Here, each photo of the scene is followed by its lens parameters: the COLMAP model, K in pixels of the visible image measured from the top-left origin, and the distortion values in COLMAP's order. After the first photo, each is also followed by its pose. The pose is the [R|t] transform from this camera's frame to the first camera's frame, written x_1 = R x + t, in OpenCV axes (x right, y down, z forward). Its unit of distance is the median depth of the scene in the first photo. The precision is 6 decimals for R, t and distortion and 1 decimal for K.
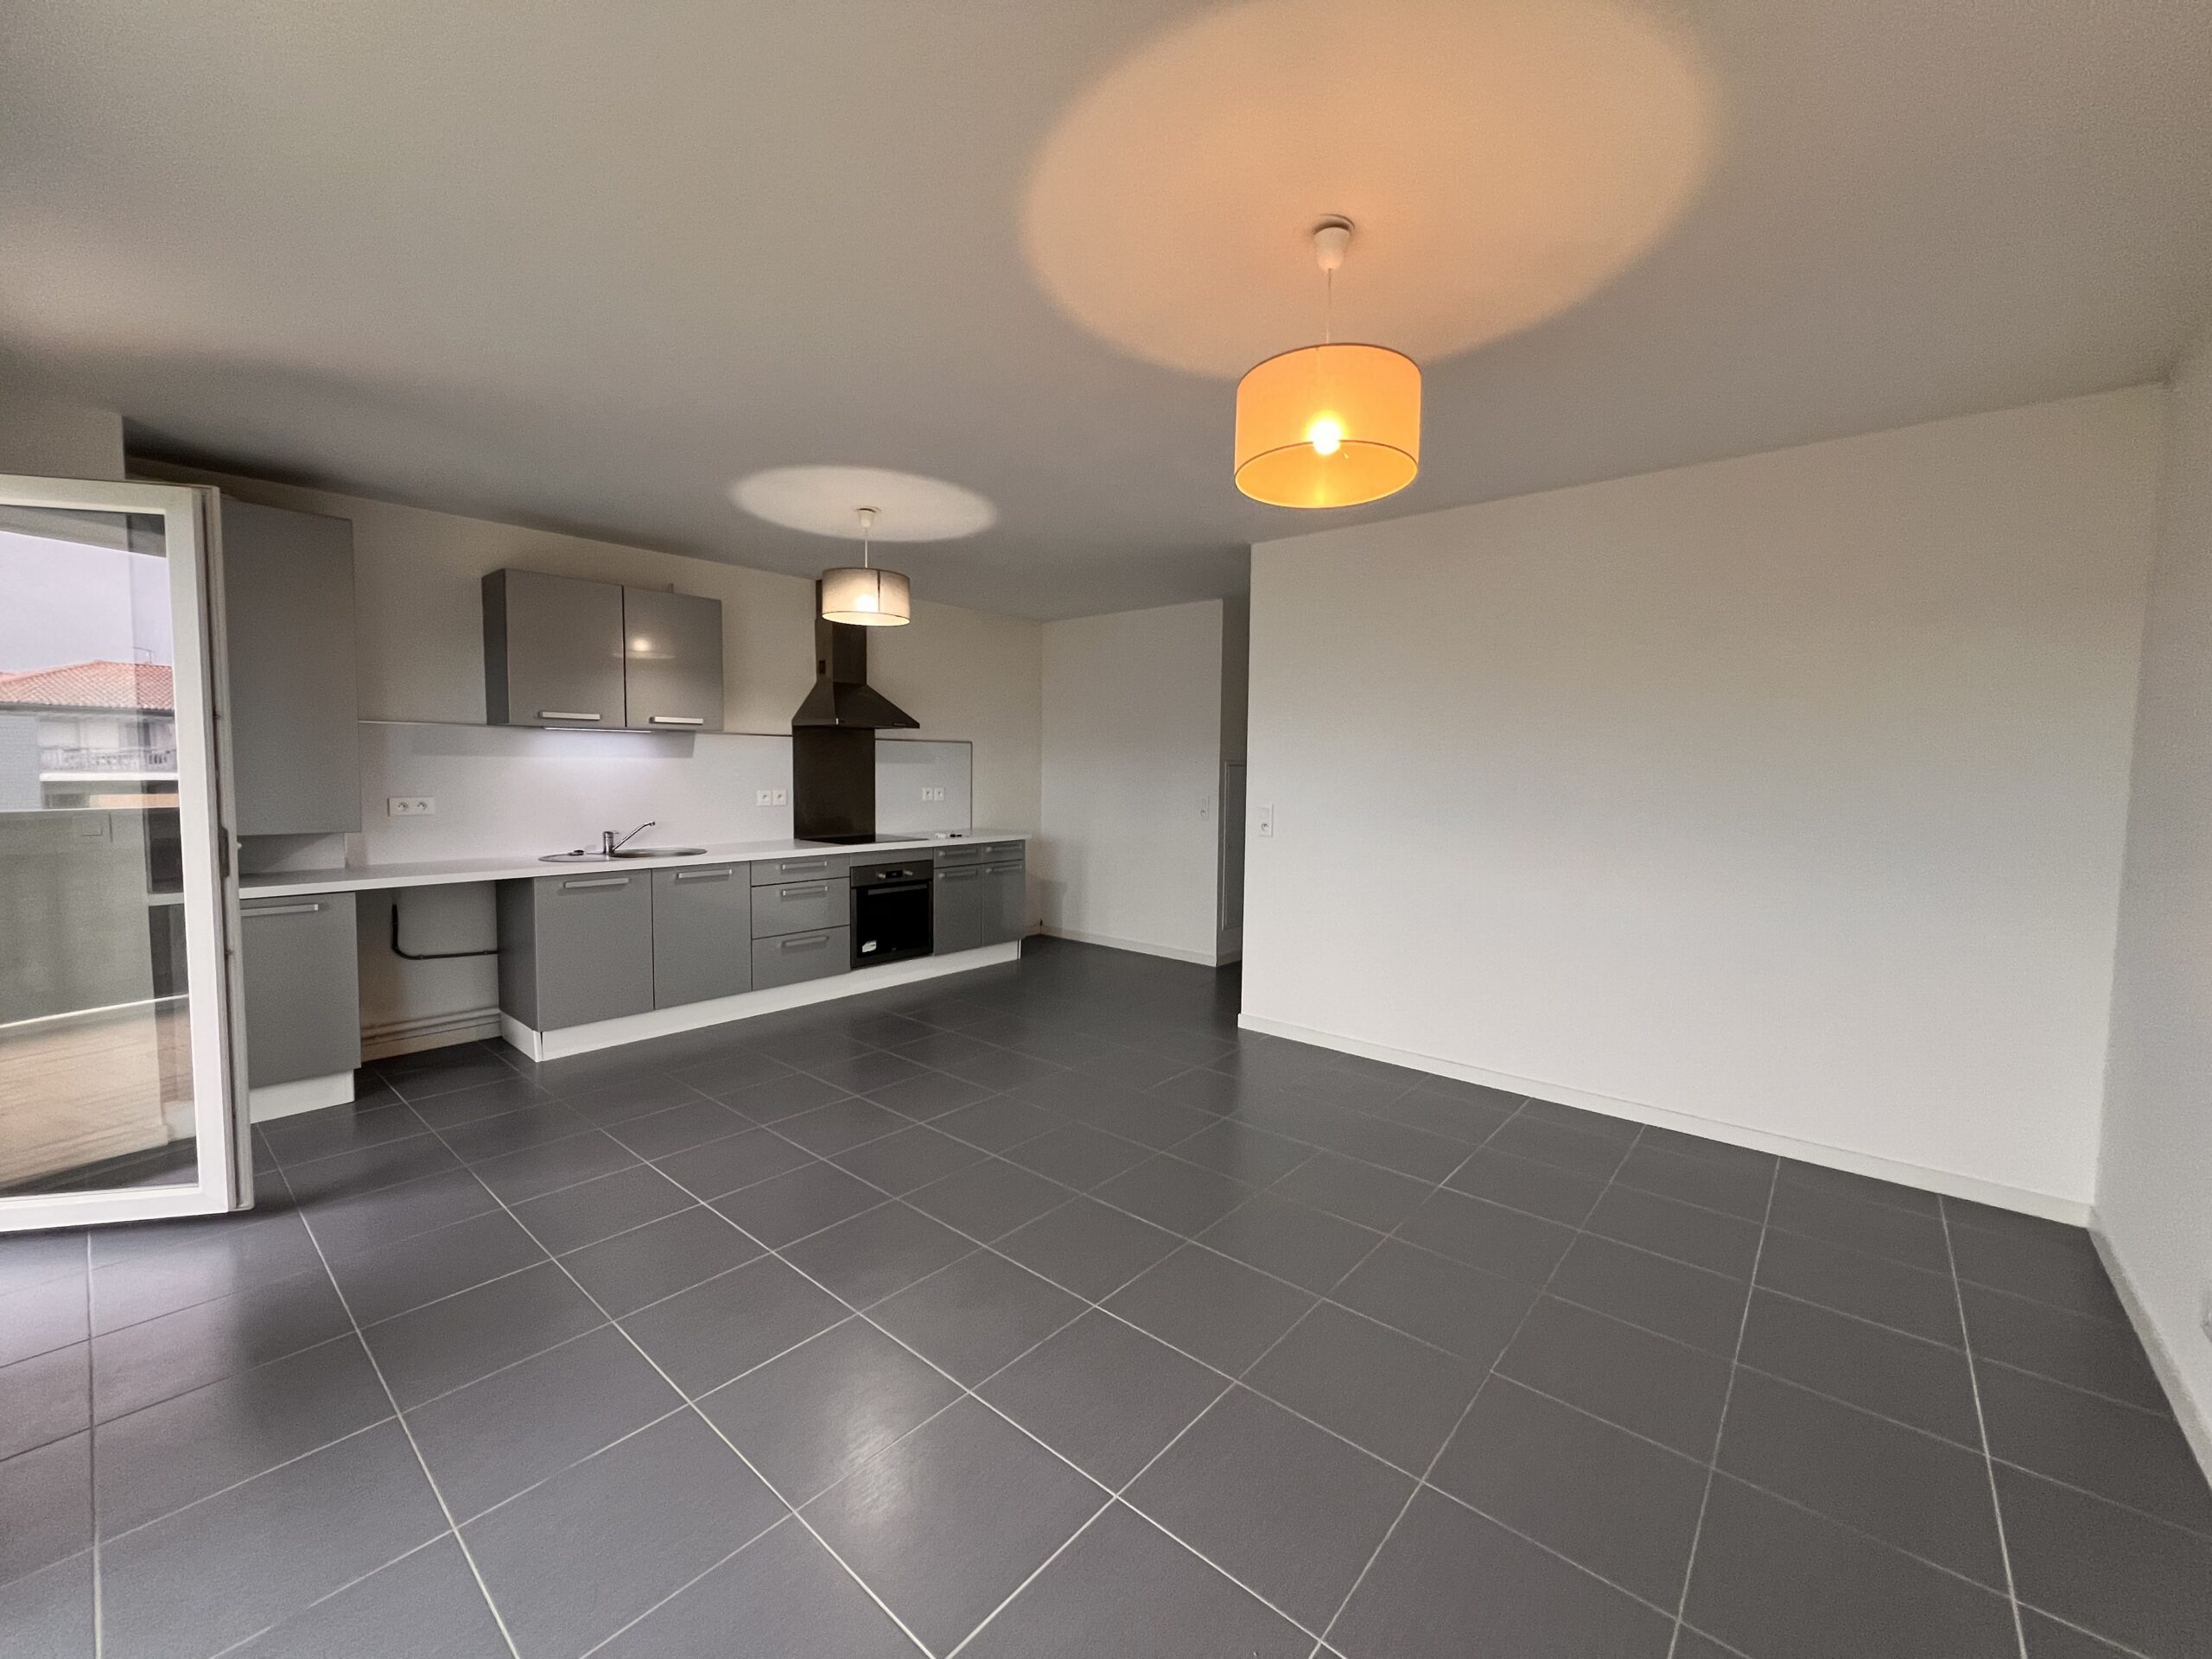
lens RADIAL K [[883.2, 0, 1100.4], [0, 883.2, 824.7], [0, 0, 1]] dist [-0.002213, 0.000077]
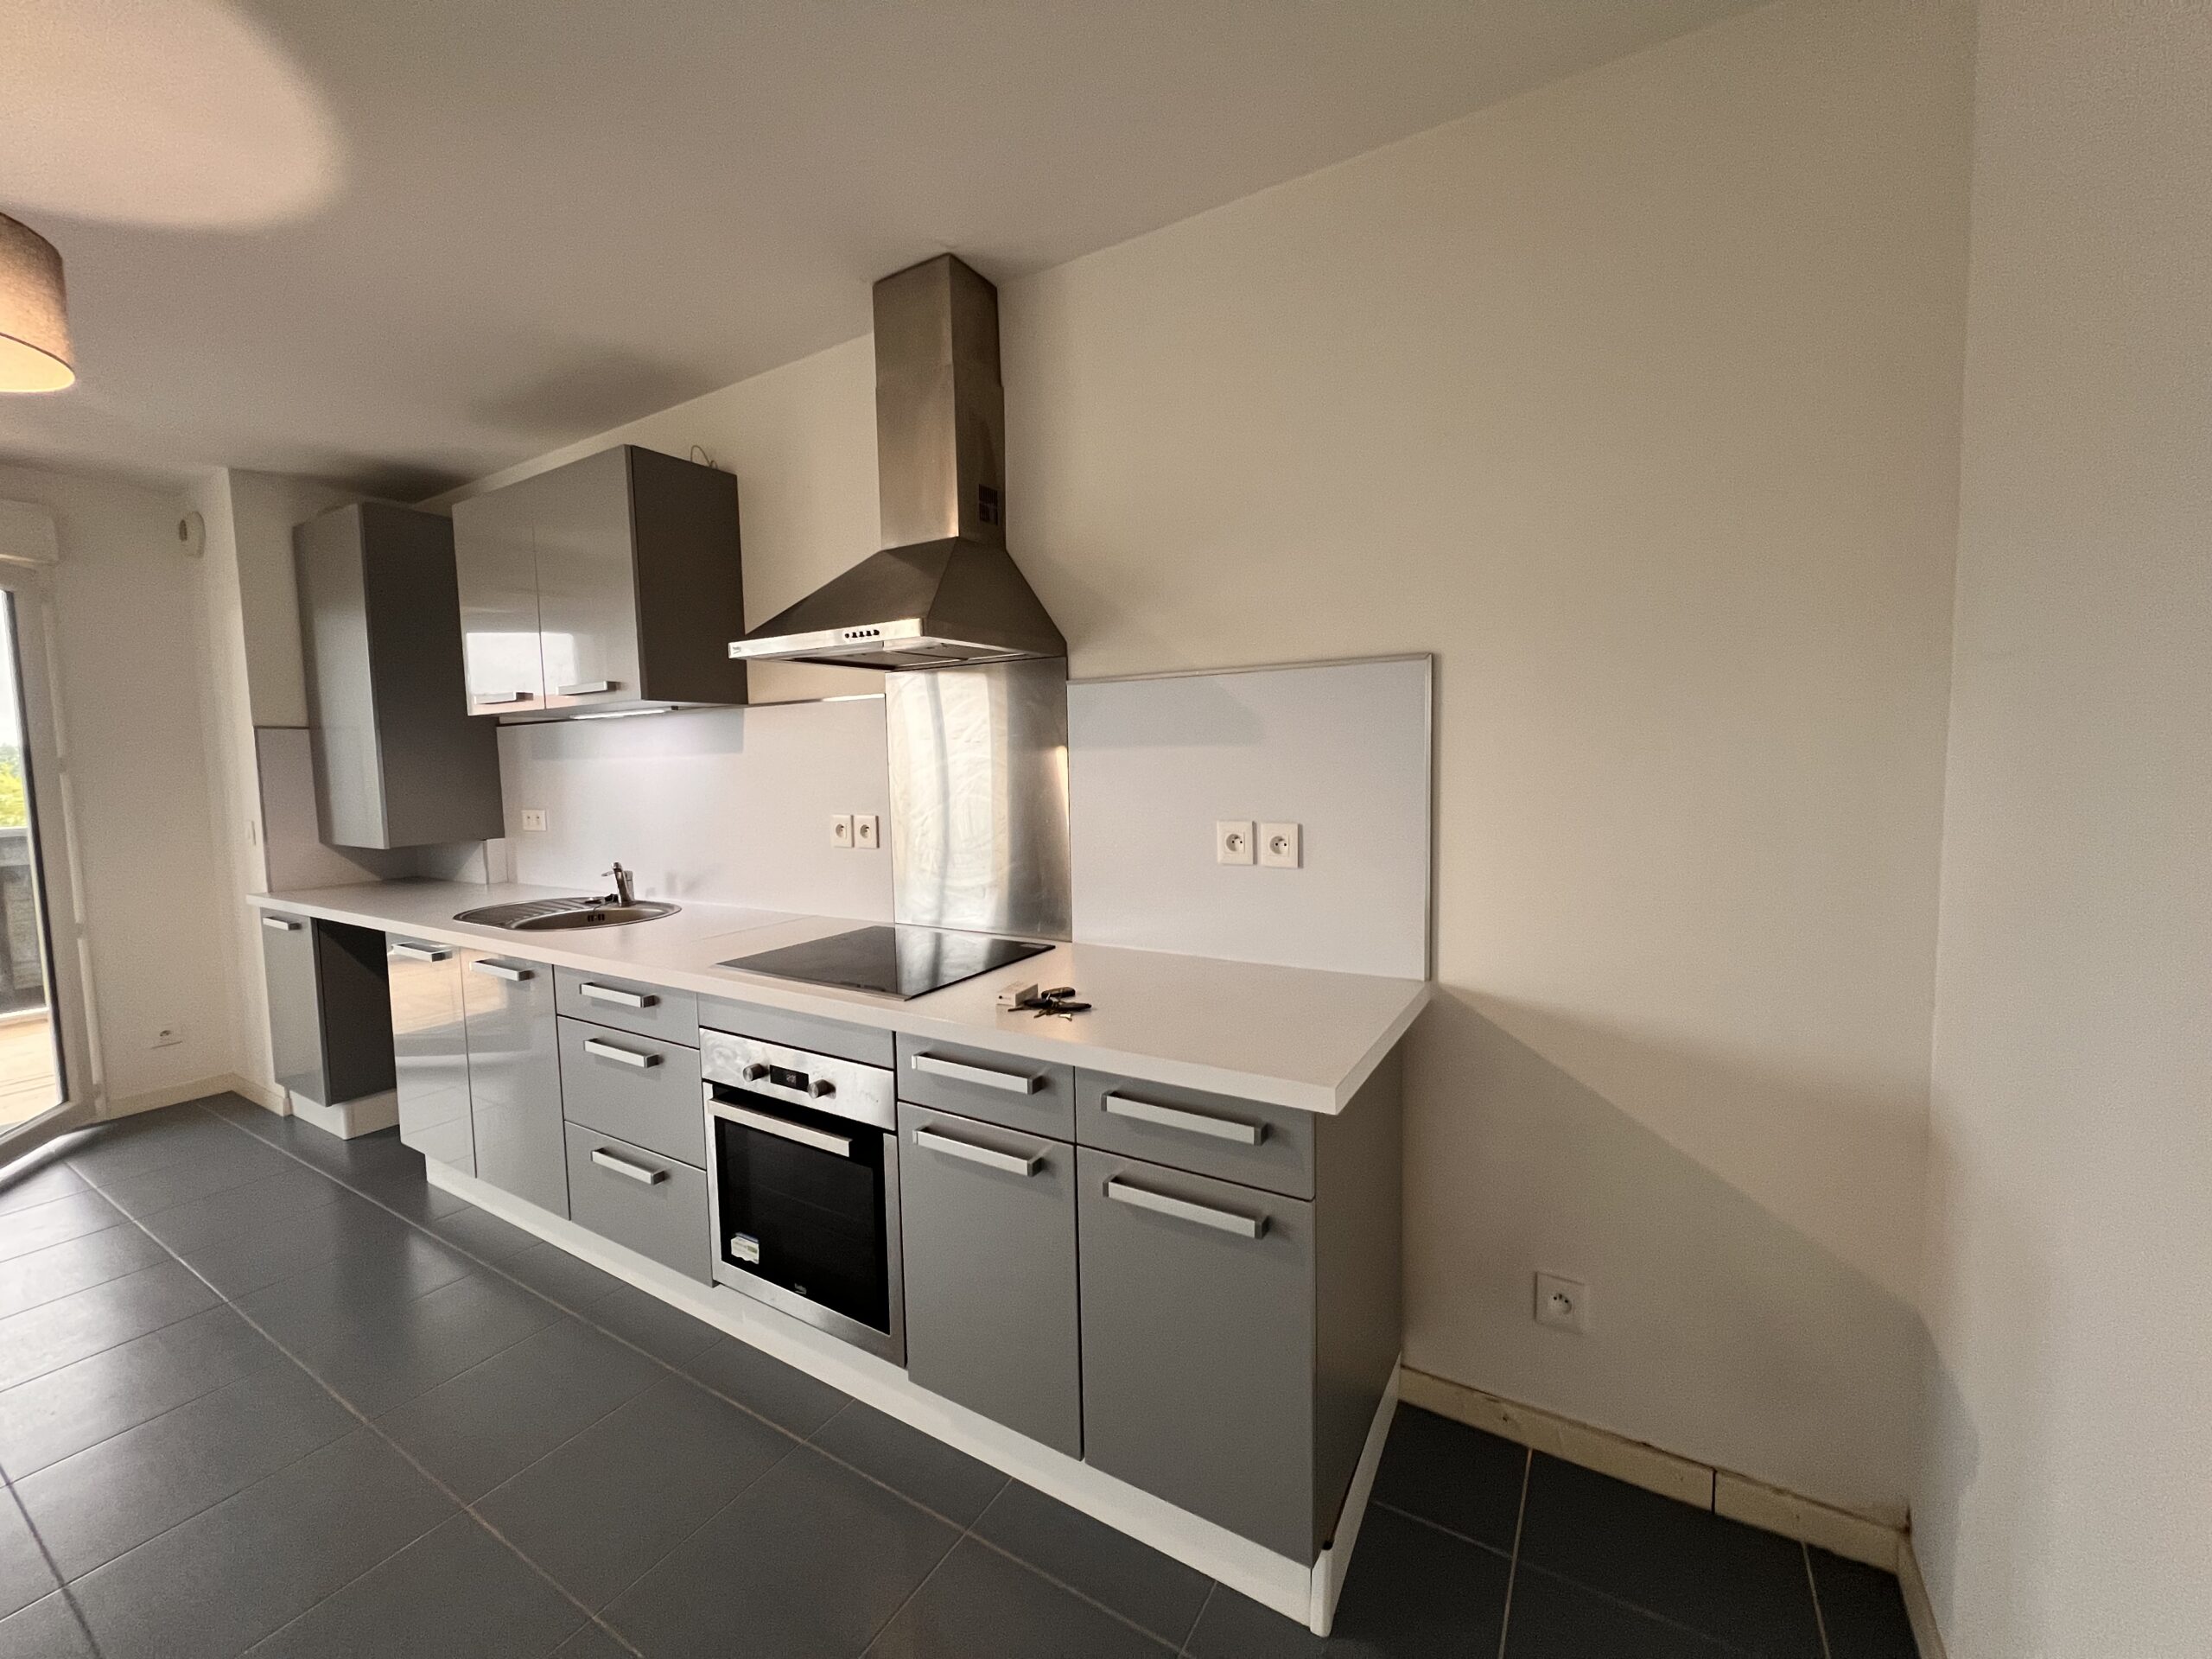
lens RADIAL K [[883.2, 0, 1100.4], [0, 883.2, 824.7], [0, 0, 1]] dist [-0.002213, 0.000077]
pose [[0.174714, 0.058669, -0.982870, 0.164291], [-0.034271, 0.997981, 0.053479, -0.067396], [0.984023, 0.024340, 0.176372, 1.127569]]
